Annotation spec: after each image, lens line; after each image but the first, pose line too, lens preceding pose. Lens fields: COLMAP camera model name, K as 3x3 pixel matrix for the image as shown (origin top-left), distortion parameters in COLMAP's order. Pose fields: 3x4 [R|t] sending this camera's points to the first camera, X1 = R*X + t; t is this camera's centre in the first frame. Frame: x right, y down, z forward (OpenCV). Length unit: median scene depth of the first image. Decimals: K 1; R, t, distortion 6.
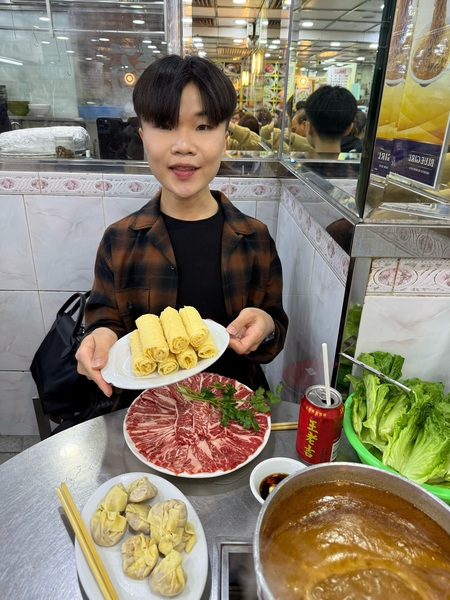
lens RADIAL K [[432.0, 0, 225.5], [0, 432.0, 298.0], [0, 0, 1]] dist [-0.001786, -0.006039]
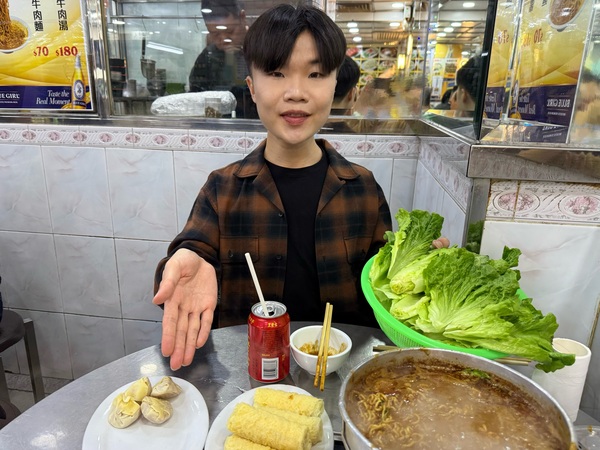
lens RADIAL K [[471.5, 0, 290.8], [0, 471.5, 242.1], [0, 0, 1]] dist [-0.007034, -0.003465]
pose [[0.983148, 0.043874, -0.177470, 0.038106], [-0.064348, 0.991700, -0.111308, 0.097283], [0.171114, 0.120853, 0.977811, -0.070440]]
